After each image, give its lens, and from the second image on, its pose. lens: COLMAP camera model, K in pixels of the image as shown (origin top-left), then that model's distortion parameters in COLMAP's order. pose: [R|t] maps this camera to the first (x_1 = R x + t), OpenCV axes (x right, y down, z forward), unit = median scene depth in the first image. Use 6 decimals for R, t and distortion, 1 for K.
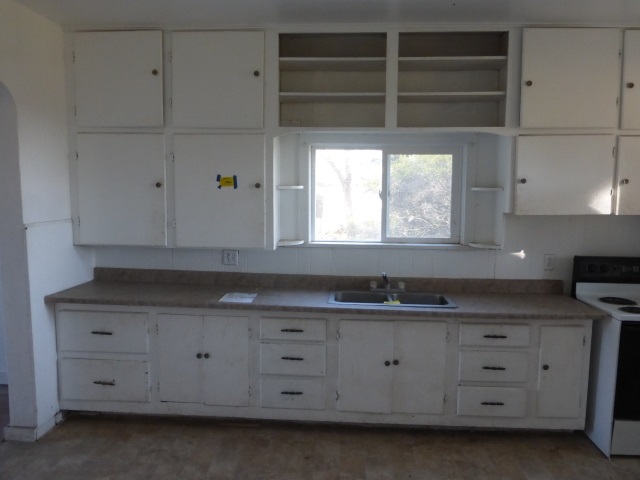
lens RADIAL K [[472.9, 0, 317.4], [0, 472.9, 241.0], [0, 0, 1]] dist [-0.035186, 0.004063]
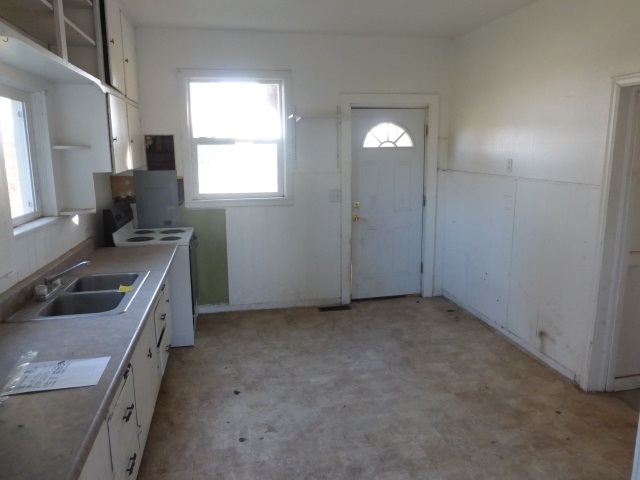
lens RADIAL K [[472.9, 0, 317.4], [0, 472.9, 241.0], [0, 0, 1]] dist [-0.035186, 0.004063]
pose [[-0.261113, -0.183533, 0.947700, -0.666924], [0.101783, 0.971052, 0.216099, -0.088617], [-0.959927, 0.152886, -0.234874, 0.846275]]
